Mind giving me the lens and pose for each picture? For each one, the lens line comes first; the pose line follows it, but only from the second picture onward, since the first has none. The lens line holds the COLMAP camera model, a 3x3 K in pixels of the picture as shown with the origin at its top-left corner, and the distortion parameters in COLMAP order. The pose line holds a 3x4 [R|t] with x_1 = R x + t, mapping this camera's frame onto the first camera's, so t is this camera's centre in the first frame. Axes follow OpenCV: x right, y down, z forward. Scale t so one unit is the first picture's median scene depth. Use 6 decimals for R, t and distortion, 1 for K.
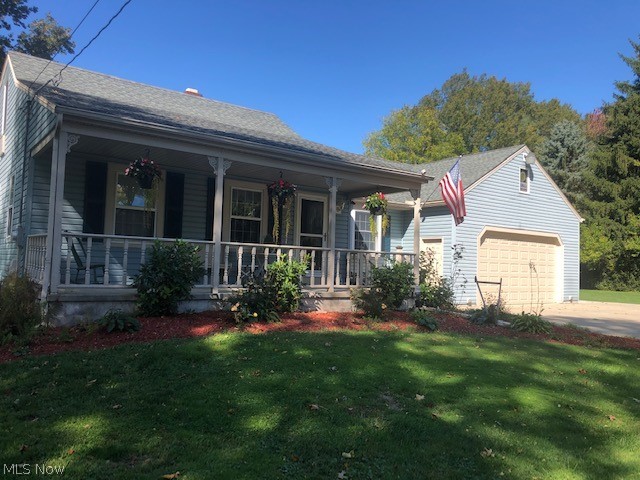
lens RADIAL K [[522.9, 0, 323.0], [0, 522.9, 239.7], [0, 0, 1]] dist [0.101864, 0.008437]
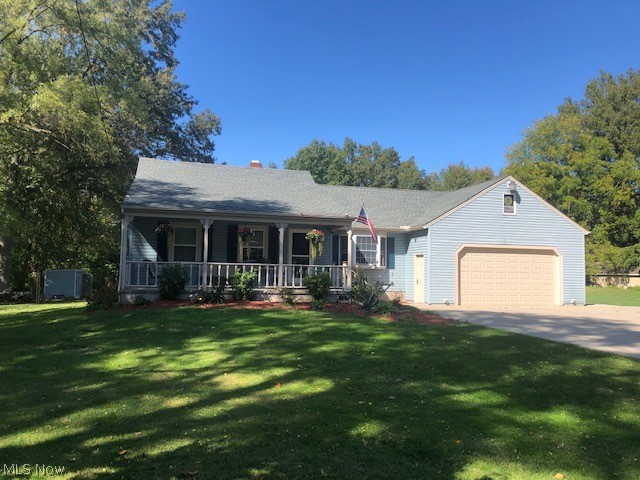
lens RADIAL K [[522.9, 0, 320.8], [0, 522.9, 244.2], [0, 0, 1]] dist [0.101864, 0.008437]
pose [[0.937006, -0.038696, -0.347162, 0.408684], [0.031489, 0.999156, -0.026379, -0.000516], [0.347890, 0.013785, 0.937434, -0.305910]]
